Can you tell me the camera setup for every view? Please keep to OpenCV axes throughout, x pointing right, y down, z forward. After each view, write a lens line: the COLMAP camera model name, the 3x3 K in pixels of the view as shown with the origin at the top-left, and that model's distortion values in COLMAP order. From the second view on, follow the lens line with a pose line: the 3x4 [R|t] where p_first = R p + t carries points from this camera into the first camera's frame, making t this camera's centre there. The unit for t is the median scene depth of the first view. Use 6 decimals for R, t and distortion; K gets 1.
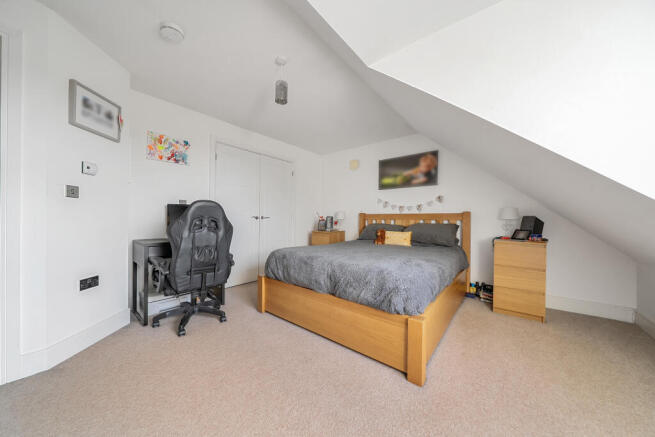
lens RADIAL K [[225.9, 0, 324.5], [0, 225.9, 220.3], [0, 0, 1]] dist [-0.000403, -0.000008]
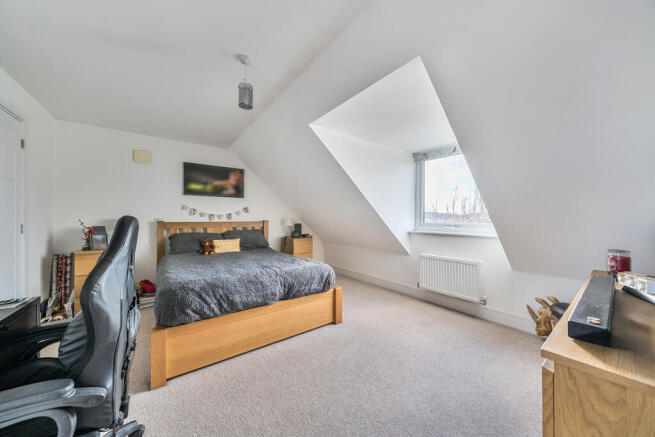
lens RADIAL K [[225.9, 0, 324.5], [0, 225.9, 220.3], [0, 0, 1]] dist [-0.000403, -0.000008]
pose [[0.237682, -0.015448, 0.971220, -0.569927], [0.005860, 0.999878, 0.014470, -0.051270], [-0.971325, 0.002253, 0.237744, 0.287680]]
